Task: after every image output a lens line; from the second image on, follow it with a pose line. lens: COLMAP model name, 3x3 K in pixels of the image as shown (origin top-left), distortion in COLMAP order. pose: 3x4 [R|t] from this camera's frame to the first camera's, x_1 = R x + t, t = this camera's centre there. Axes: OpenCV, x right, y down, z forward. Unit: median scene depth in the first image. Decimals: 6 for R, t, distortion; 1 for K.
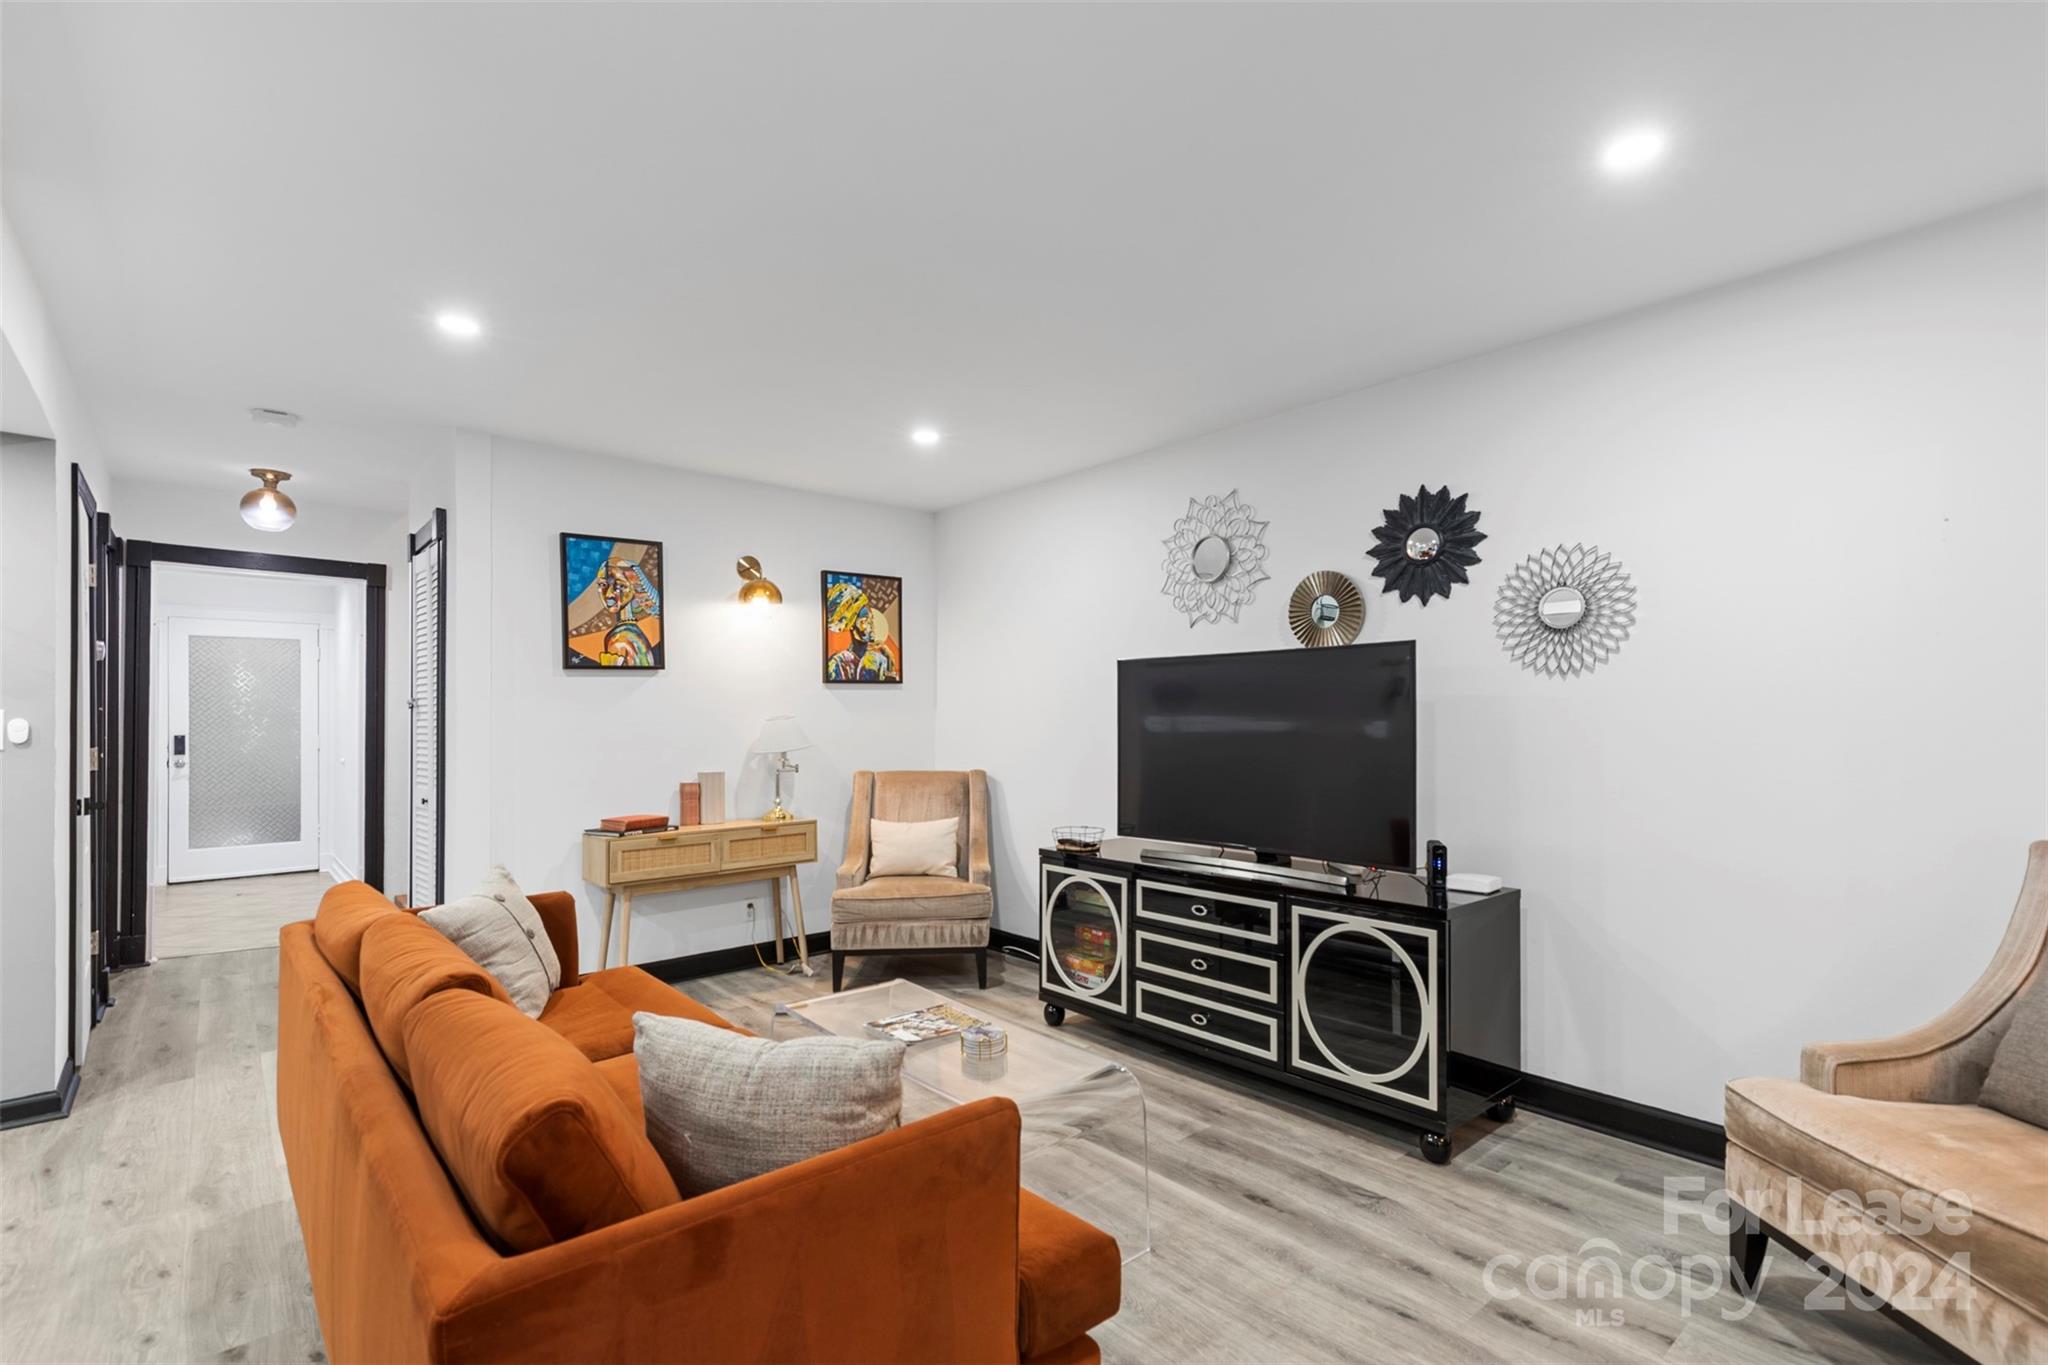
lens RADIAL K [[943.5, 0, 1034.2], [0, 943.5, 699.1], [0, 0, 1]] dist [0.008681, -0.001770]
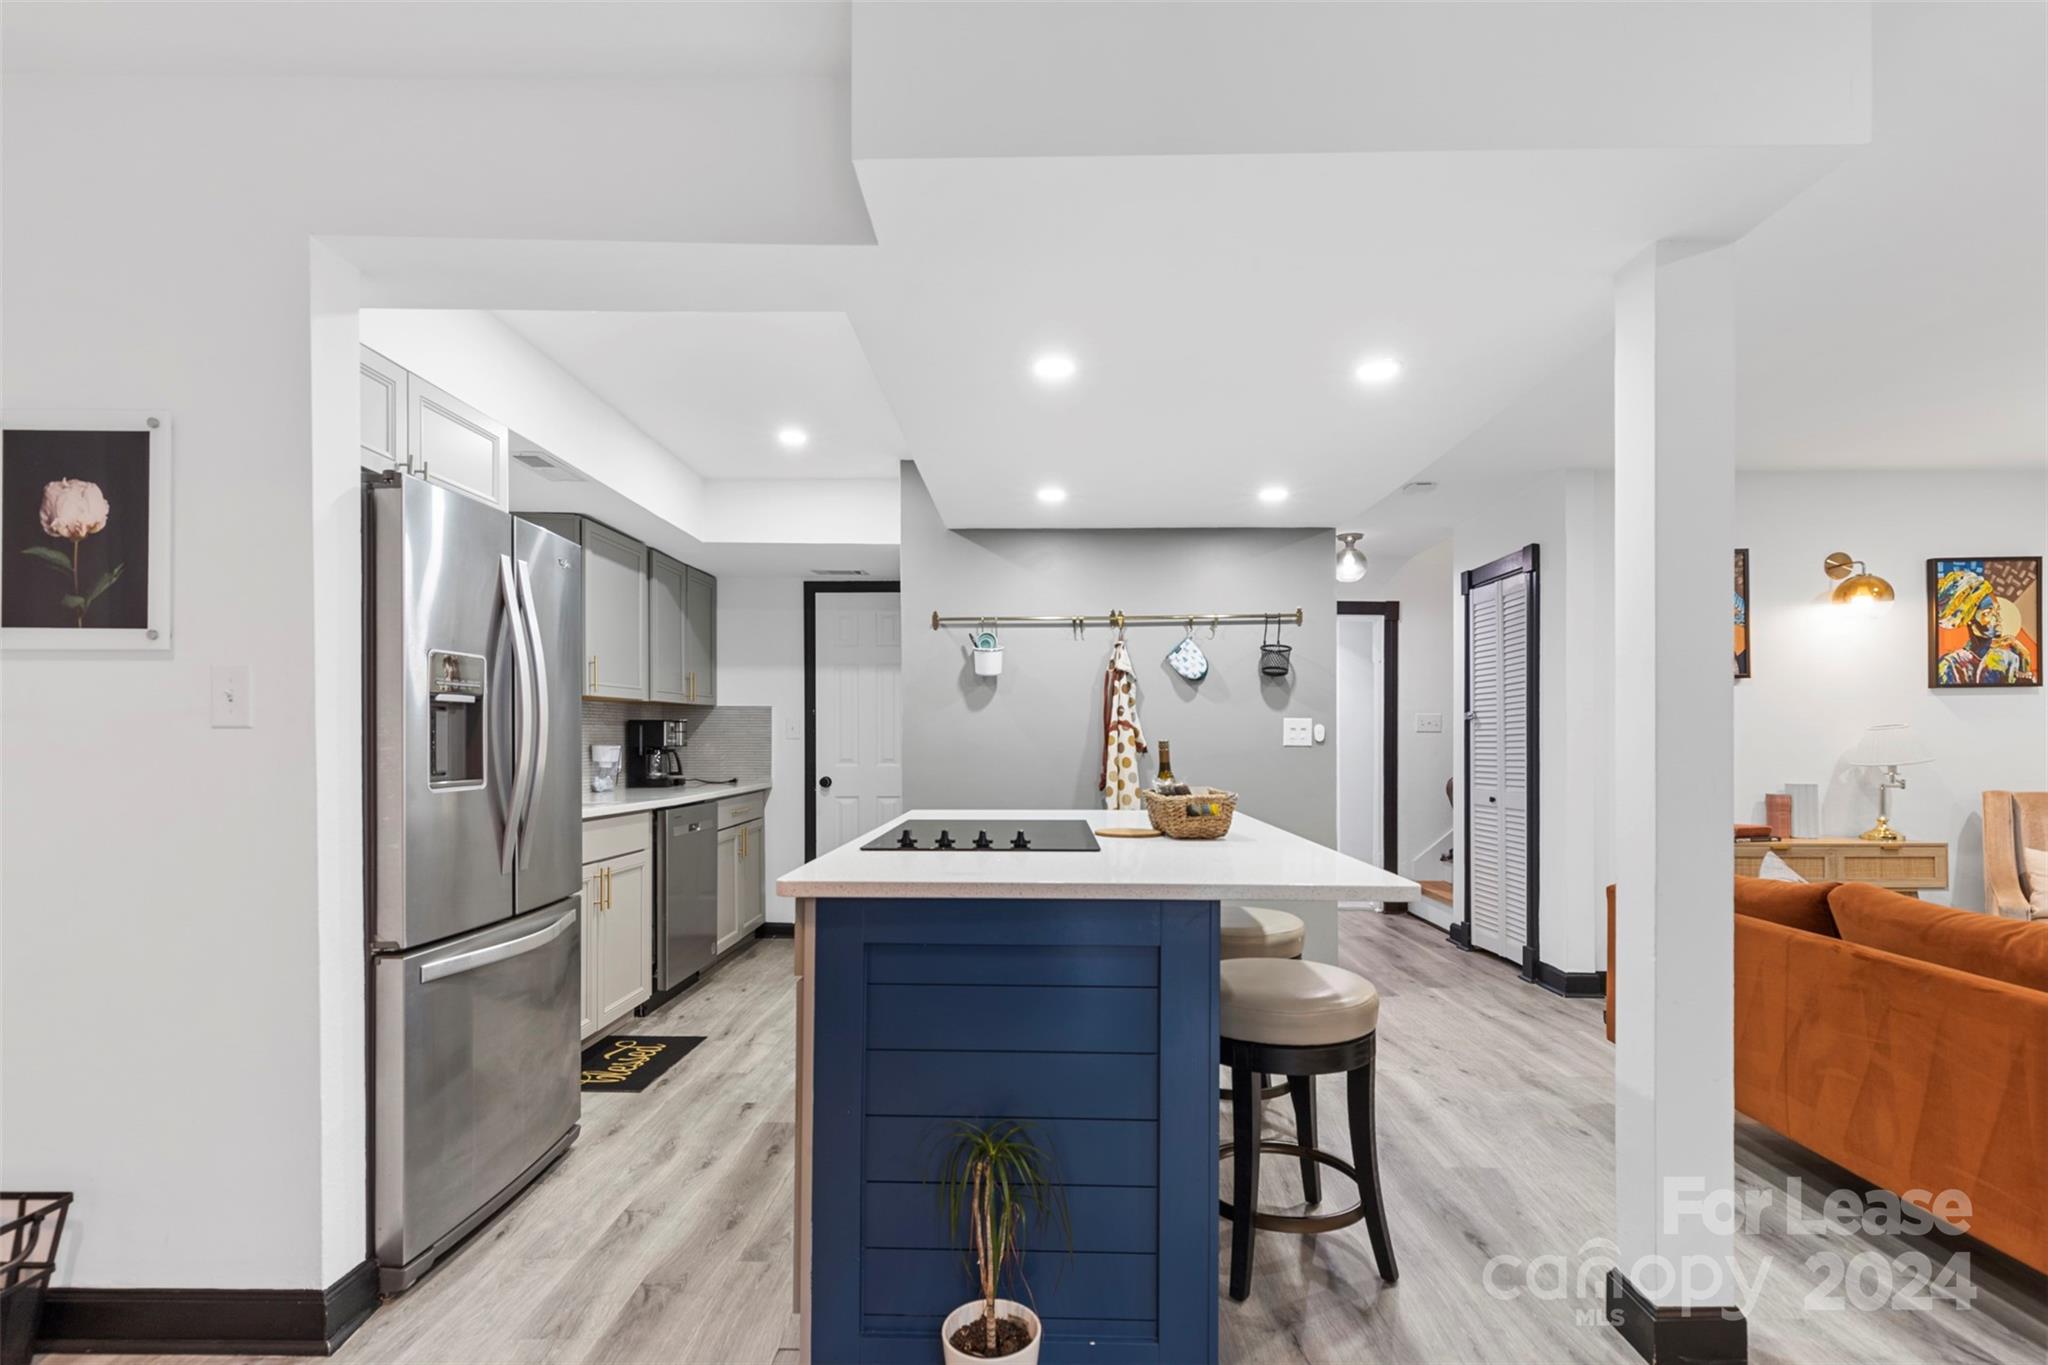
lens RADIAL K [[943.5, 0, 1025.6], [0, 943.5, 732.3], [0, 0, 1]] dist [0.008681, -0.001770]
pose [[0.738858, 0.001170, -0.673861, -0.290990], [0.008182, 0.999909, 0.010707, 0.008945], [0.673812, -0.013424, 0.738781, -0.248589]]
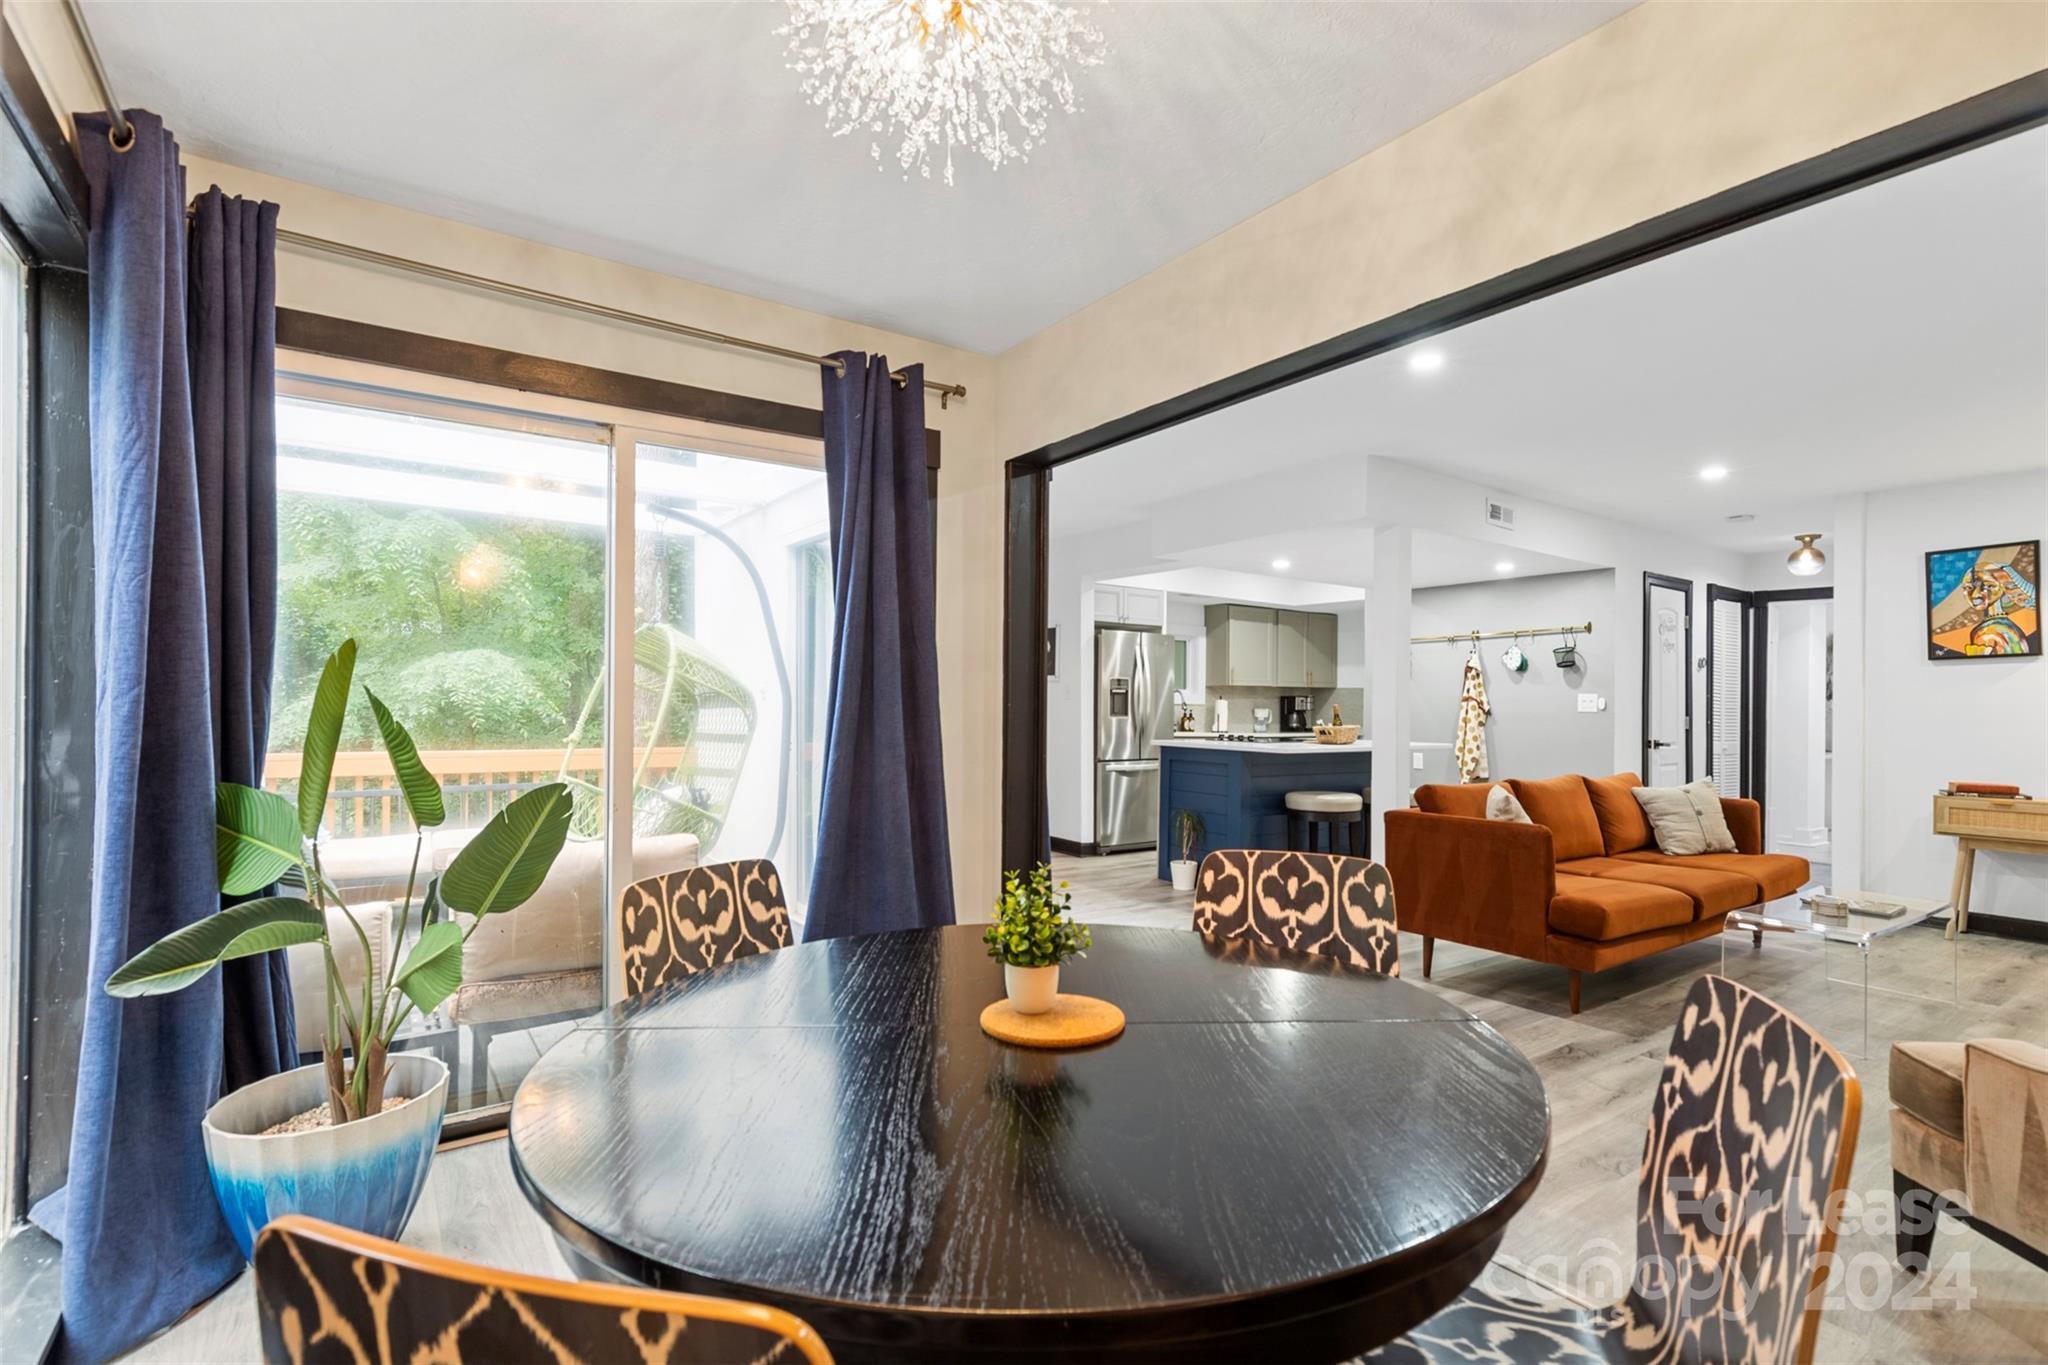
lens RADIAL K [[943.5, 0, 1029.5], [0, 943.5, 697.9], [0, 0, 1]] dist [0.008681, -0.001770]
pose [[-0.121627, -0.005604, -0.992560, 0.870605], [0.007852, 0.999947, -0.006608, 0.016404], [0.992545, -0.008597, -0.121576, -0.033455]]
